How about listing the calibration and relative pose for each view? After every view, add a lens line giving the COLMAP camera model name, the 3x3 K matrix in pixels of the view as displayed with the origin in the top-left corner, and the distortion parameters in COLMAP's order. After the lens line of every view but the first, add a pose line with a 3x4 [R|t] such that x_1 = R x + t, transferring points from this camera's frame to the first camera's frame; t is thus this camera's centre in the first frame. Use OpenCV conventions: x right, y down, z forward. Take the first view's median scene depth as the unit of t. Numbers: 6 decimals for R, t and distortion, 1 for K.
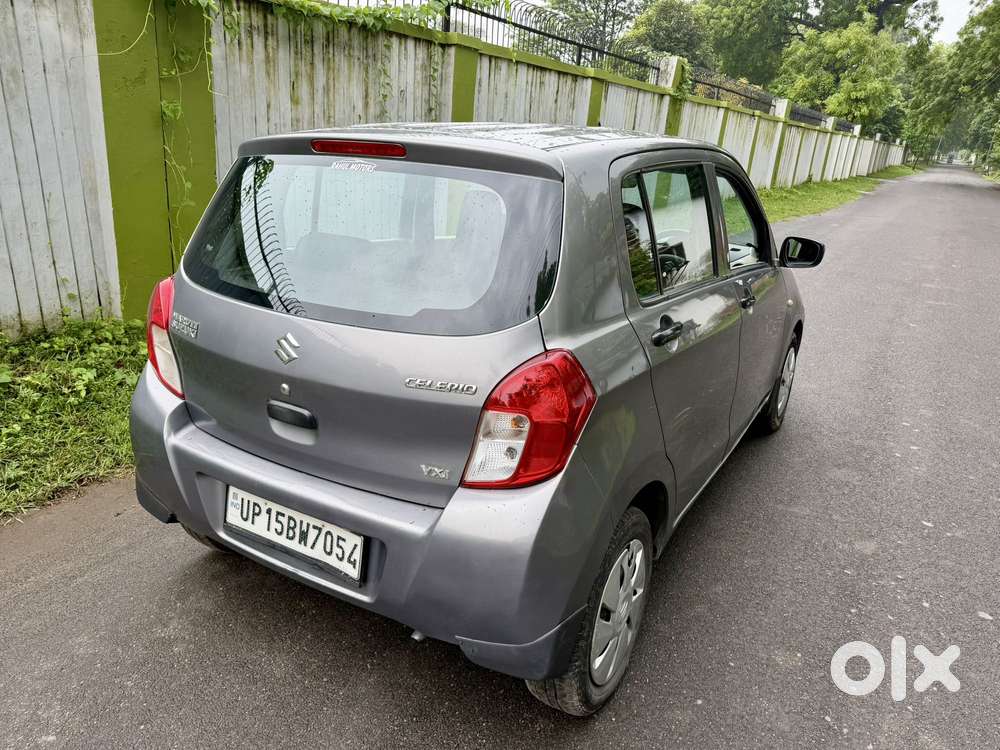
lens RADIAL K [[734.6, 0, 505.0], [0, 734.6, 360.1], [0, 0, 1]] dist [0.033480, -0.029882]
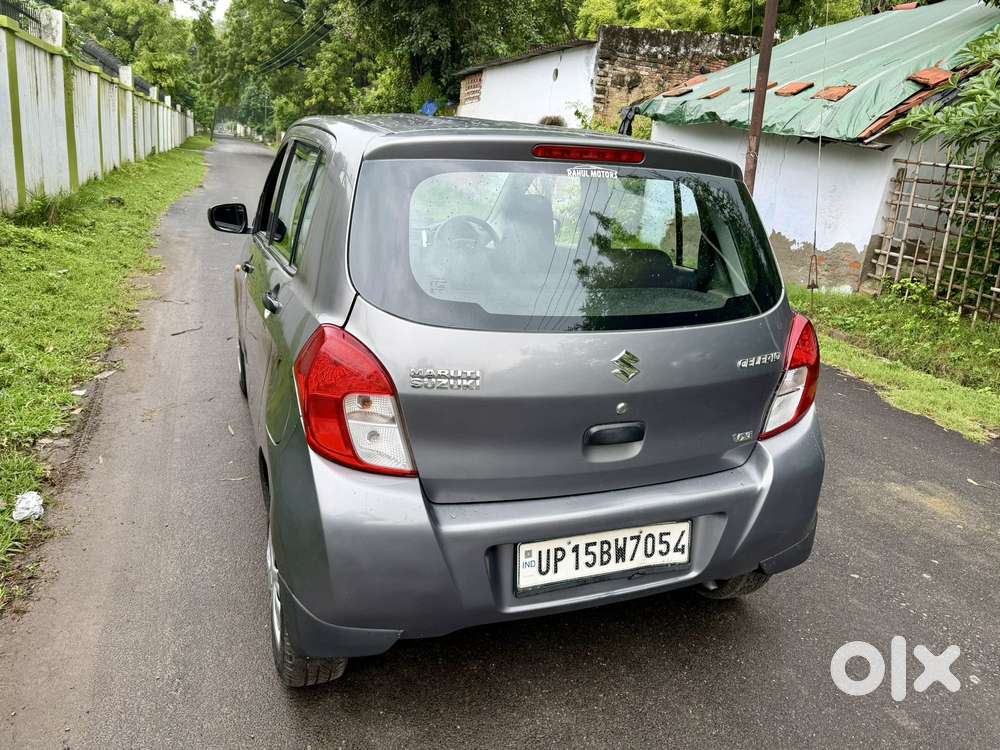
lens RADIAL K [[734.6, 0, 505.0], [0, 734.6, 360.1], [0, 0, 1]] dist [0.033480, -0.029882]
pose [[0.612583, -0.221206, 0.758821, -0.190346], [0.191150, 0.973003, 0.129330, -0.030210], [-0.766944, 0.065823, 0.638329, 0.085753]]
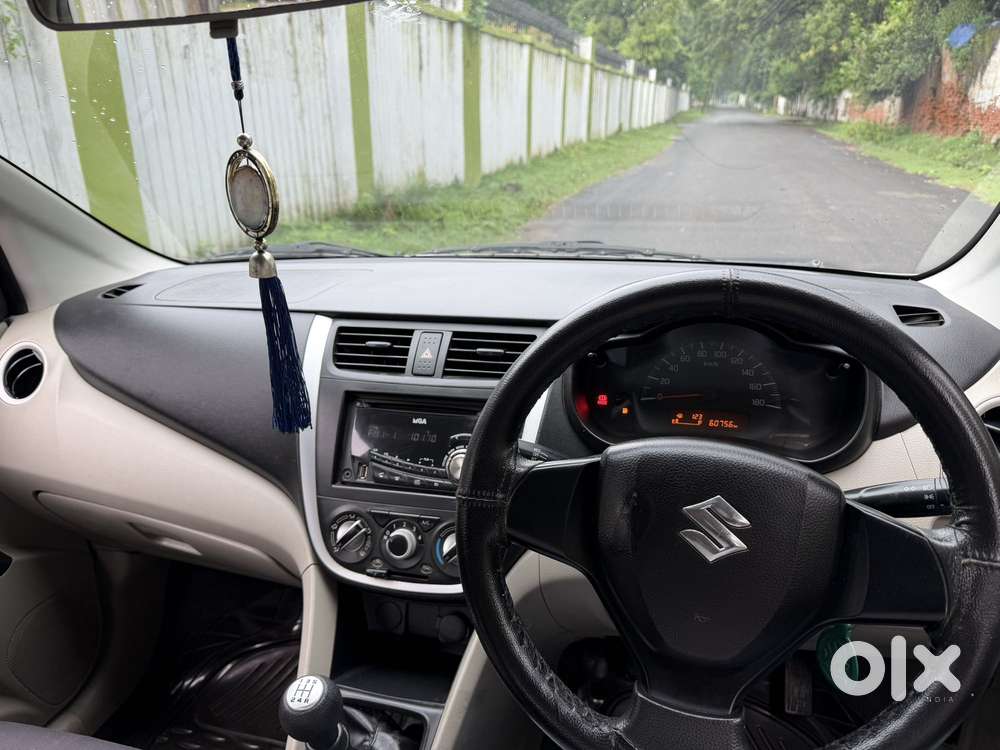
lens RADIAL K [[715.0, 0, 504.7], [0, 715.0, 367.0], [0, 0, 1]] dist [0.005957, -0.020029]
pose [[0.962386, -0.161954, 0.218137, 0.050789], [0.151002, 0.986322, 0.066089, -0.055850], [-0.225856, -0.030664, 0.973678, 0.274536]]
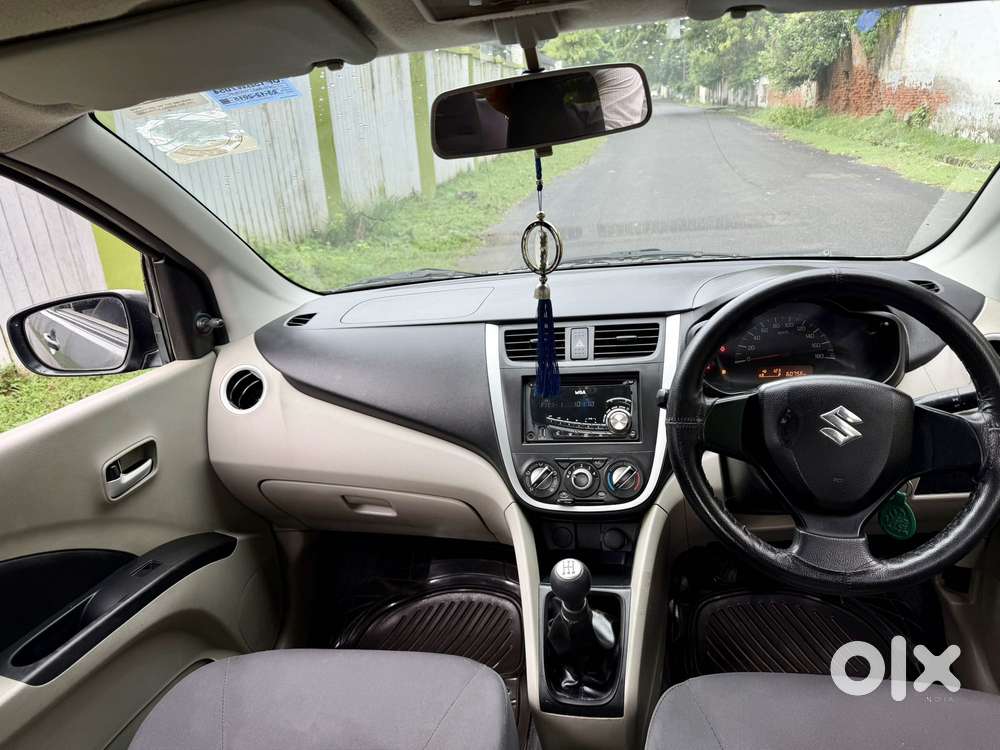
lens RADIAL K [[709.6, 0, 503.8], [0, 709.6, 380.4], [0, 0, 1]] dist [0.009659, -0.028956]
pose [[0.925730, -0.252076, 0.281926, 0.018581], [0.234578, 0.967466, 0.094775, -0.060733], [-0.296645, -0.021603, 0.954744, 0.254327]]
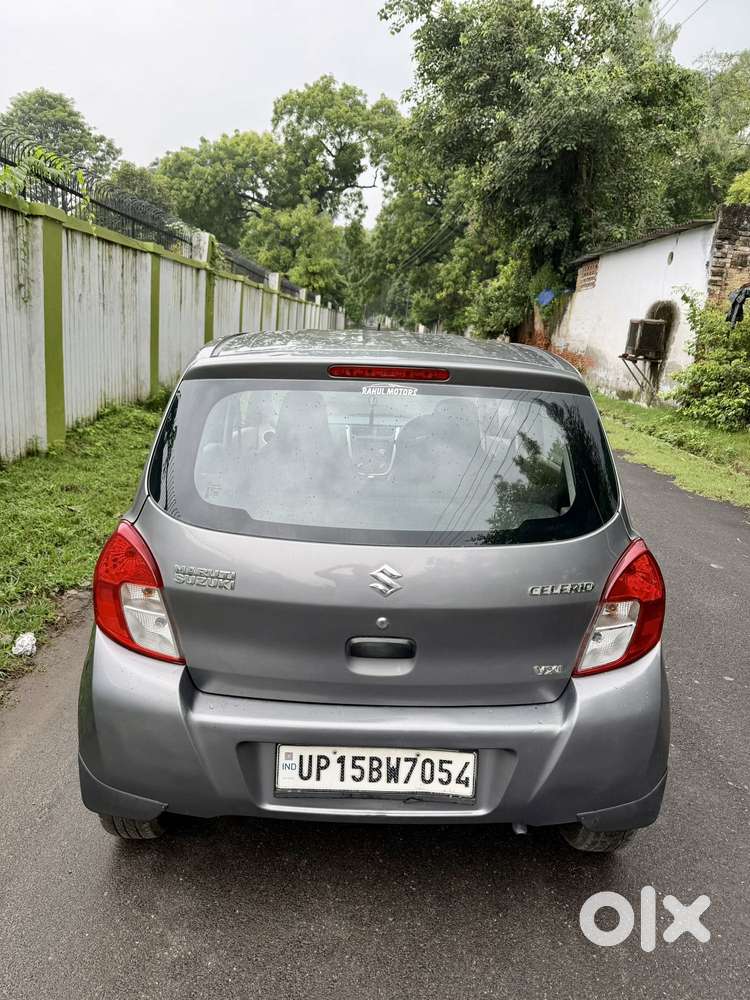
lens RADIAL K [[726.7, 0, 369.6], [0, 726.7, 498.0], [0, 0, 1]] dist [0.070237, -0.128258]
pose [[0.855642, -0.130184, 0.500928, -0.131209], [0.145034, 0.989382, 0.009393, -0.022850], [-0.496832, 0.064615, 0.865438, 0.031099]]
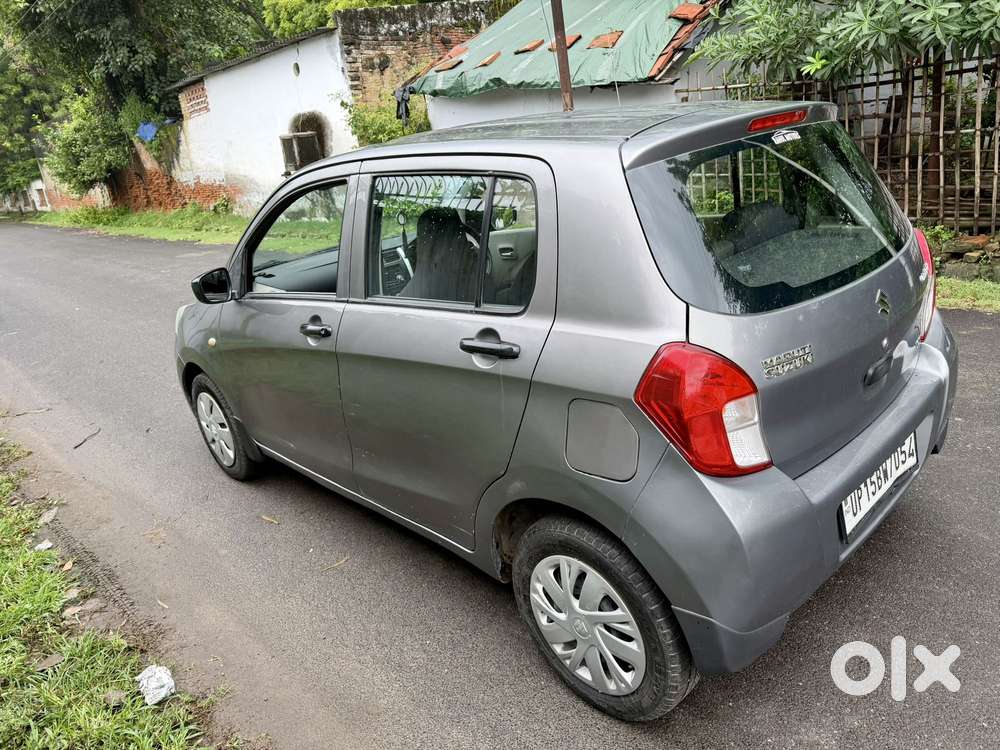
lens RADIAL K [[734.6, 0, 505.0], [0, 734.6, 360.1], [0, 0, 1]] dist [0.033480, -0.029882]
pose [[0.257544, -0.373096, 0.891331, -0.236073], [0.409810, 0.877552, 0.248916, -0.071939], [-0.875058, 0.301169, 0.378907, 0.185906]]
